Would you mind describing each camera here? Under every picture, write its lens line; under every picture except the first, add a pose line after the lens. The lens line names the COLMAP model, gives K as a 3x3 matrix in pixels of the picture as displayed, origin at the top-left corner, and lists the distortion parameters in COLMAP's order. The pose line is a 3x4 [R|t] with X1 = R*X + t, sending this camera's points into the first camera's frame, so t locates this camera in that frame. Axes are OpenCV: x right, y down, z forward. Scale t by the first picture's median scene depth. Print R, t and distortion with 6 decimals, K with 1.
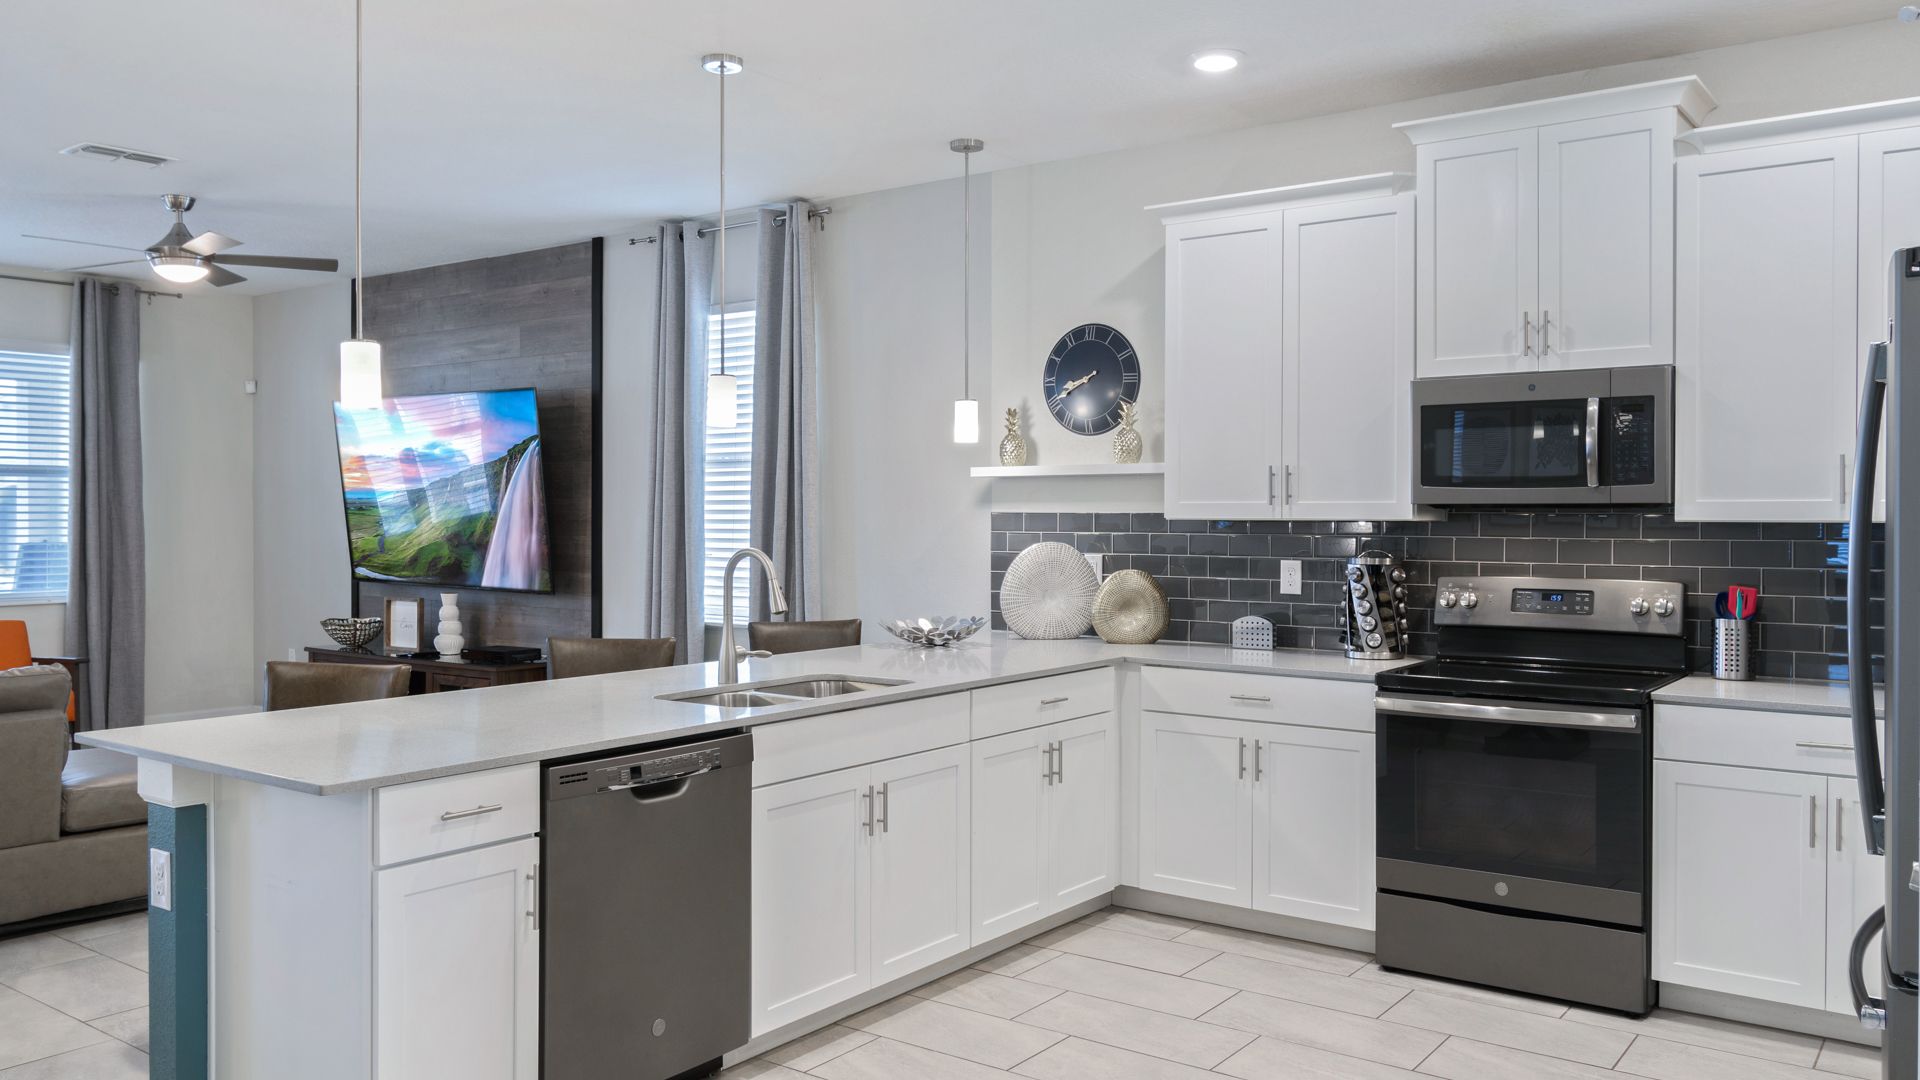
lens RADIAL K [[1475.5, 0, 958.3], [0, 1475.5, 546.3], [0, 0, 1]] dist [0.009101, 0.003858]
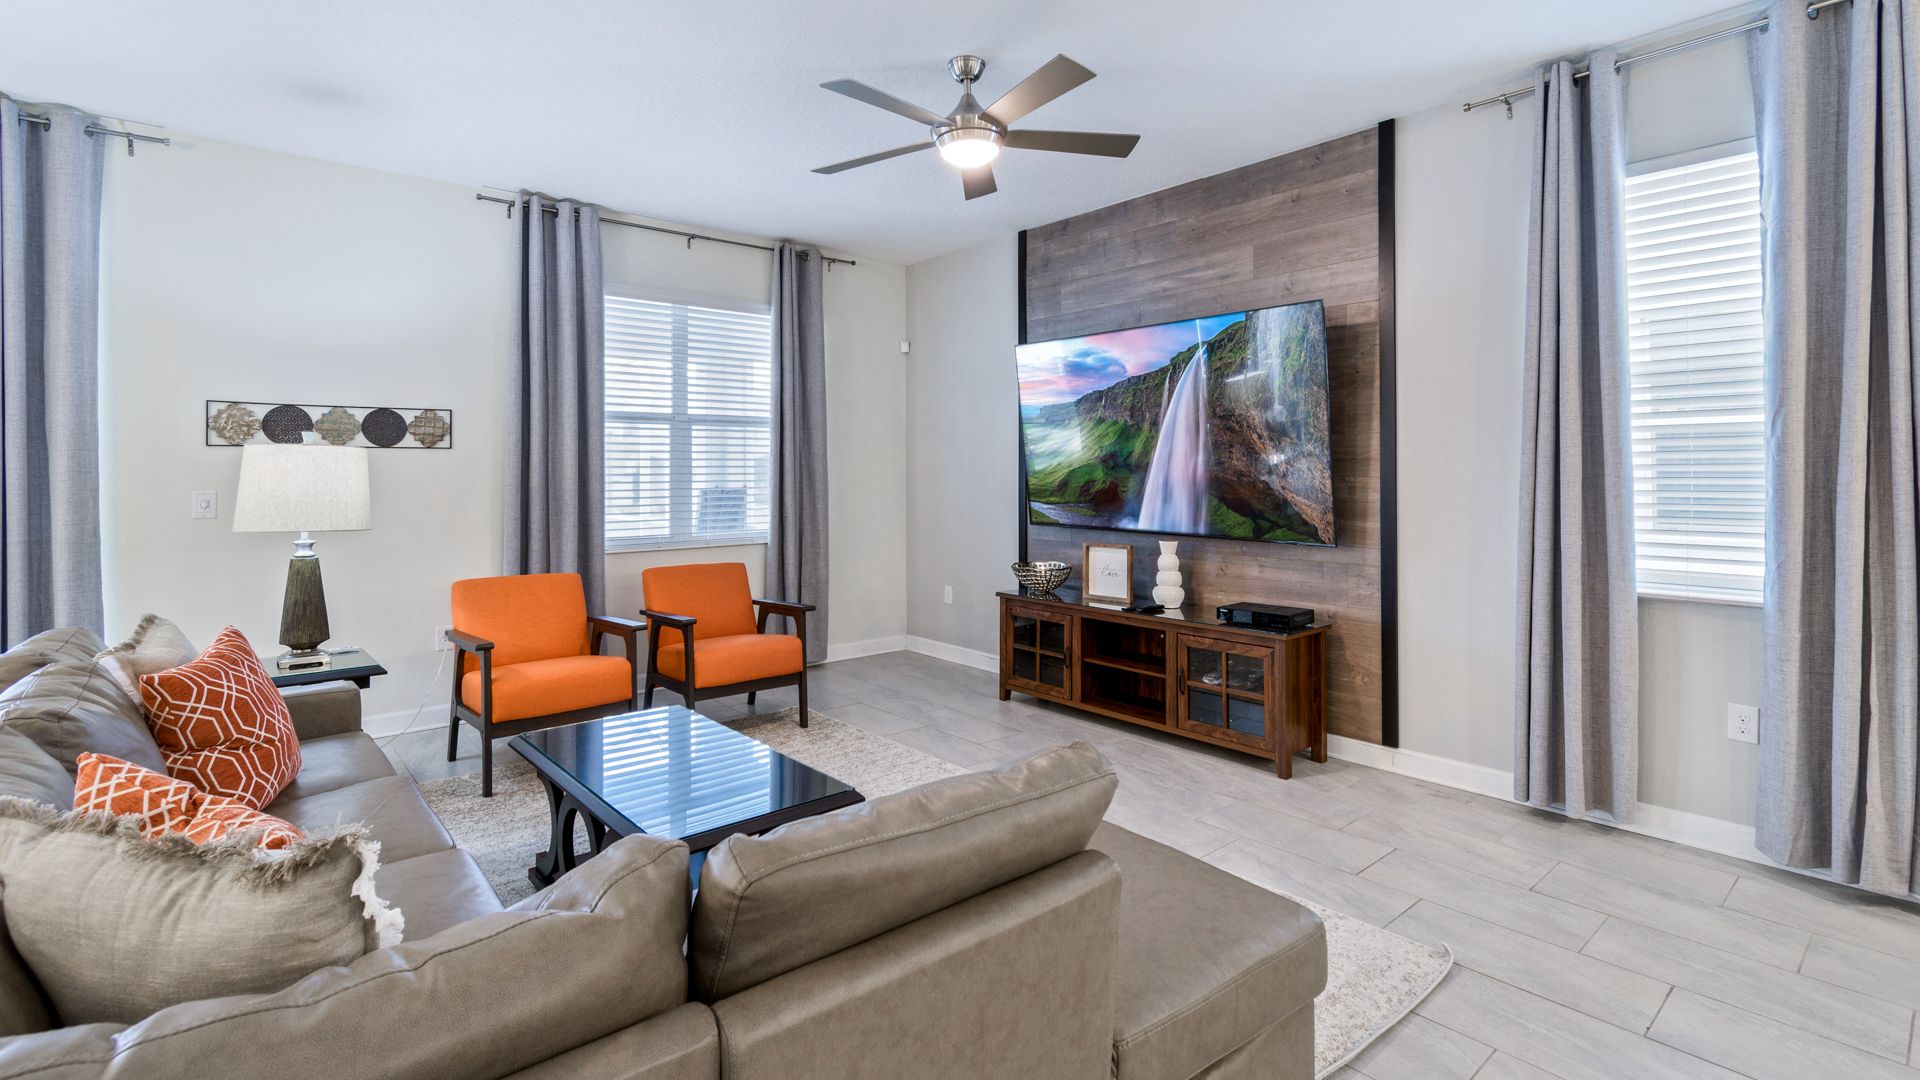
lens RADIAL K [[905.3, 0, 974.9], [0, 905.3, 472.0], [0, 0, 1]] dist [-0.003050, -0.000052]
pose [[0.976267, -0.005823, -0.216491, -0.337093], [0.001224, 0.999771, -0.021370, 0.000772], [0.216566, 0.020598, 0.976051, 0.419744]]
